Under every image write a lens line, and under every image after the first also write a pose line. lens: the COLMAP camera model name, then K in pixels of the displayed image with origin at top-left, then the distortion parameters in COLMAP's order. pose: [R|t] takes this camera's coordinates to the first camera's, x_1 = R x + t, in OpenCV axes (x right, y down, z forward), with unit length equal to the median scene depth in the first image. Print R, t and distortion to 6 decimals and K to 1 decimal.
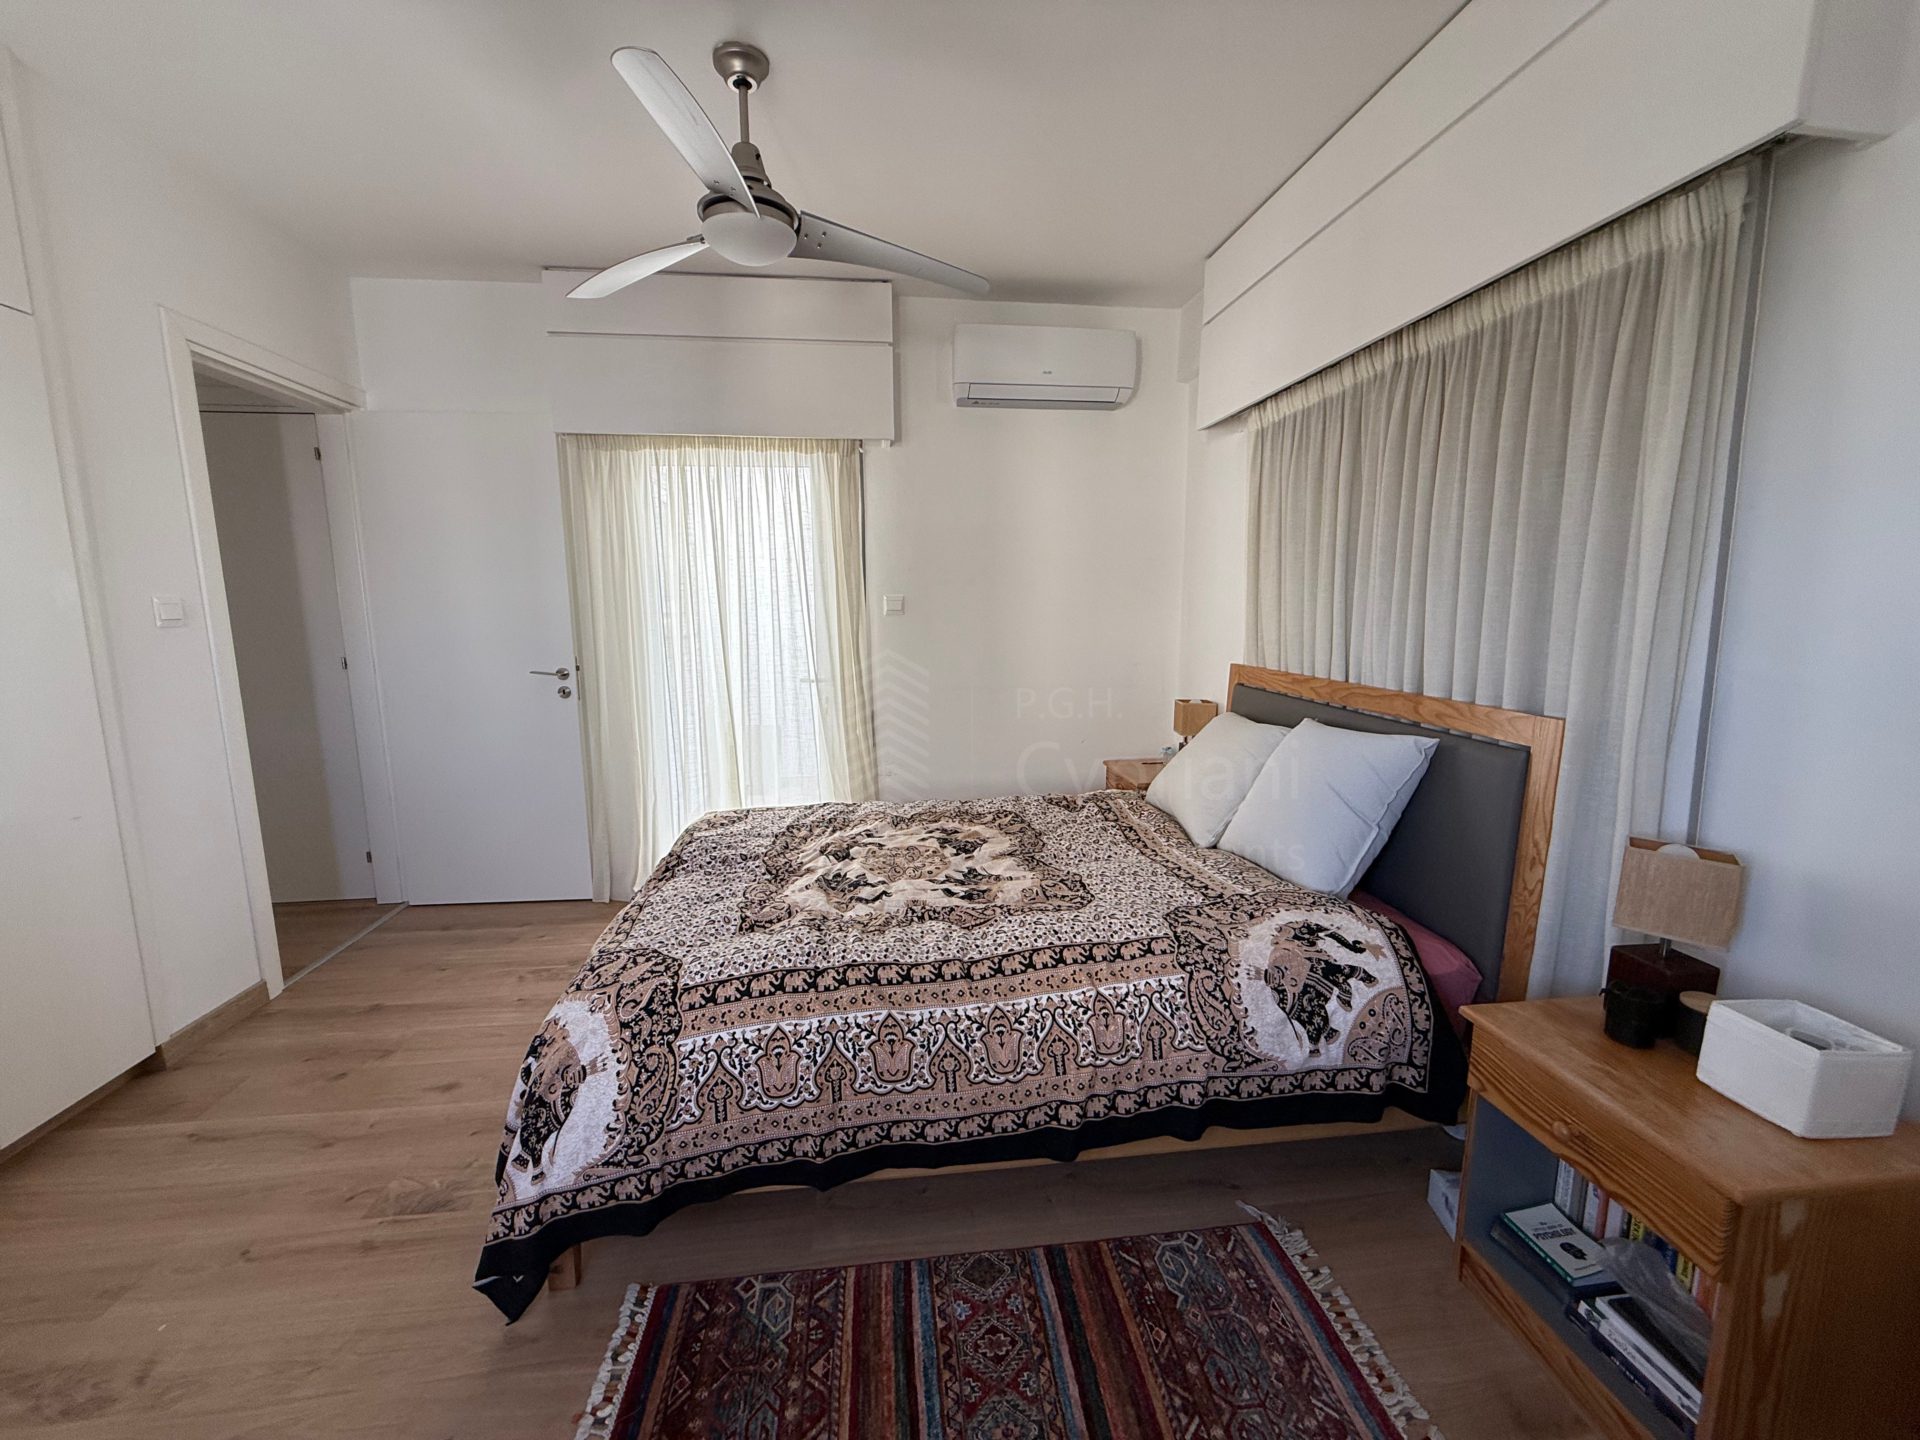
lens RADIAL K [[767.6, 0, 955.0], [0, 767.6, 720.8], [0, 0, 1]] dist [-0.001234, 0.000827]
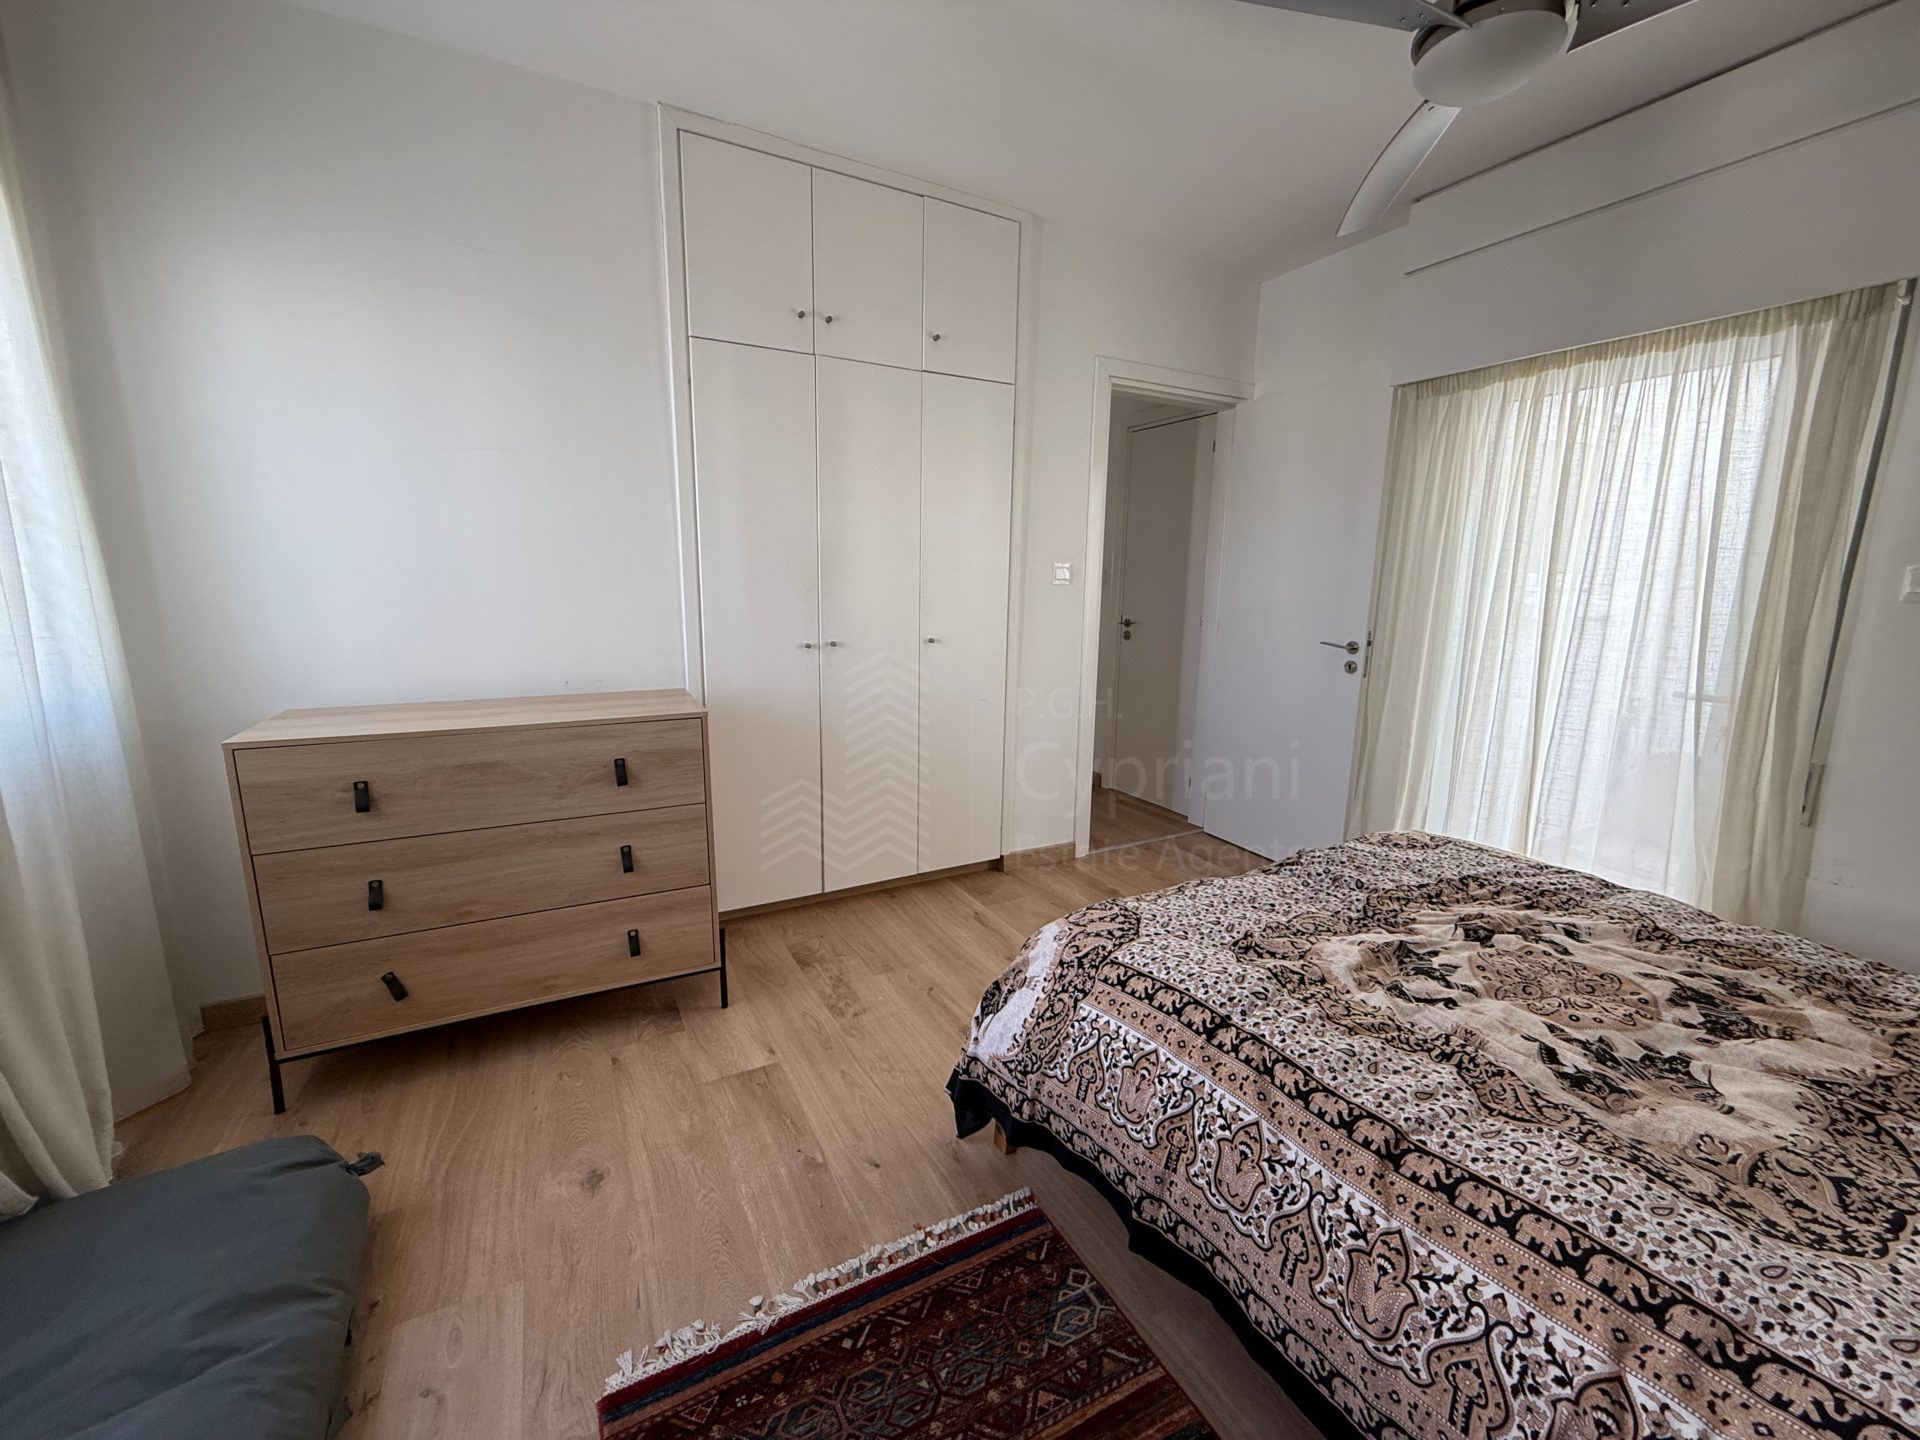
lens RADIAL K [[767.6, 0, 955.0], [0, 767.6, 720.8], [0, 0, 1]] dist [-0.001234, 0.000827]
pose [[0.367632, 0.185471, -0.911289, 0.349849], [-0.157610, 0.978161, 0.135499, -0.043897], [0.916518, 0.093814, 0.388836, 0.346776]]
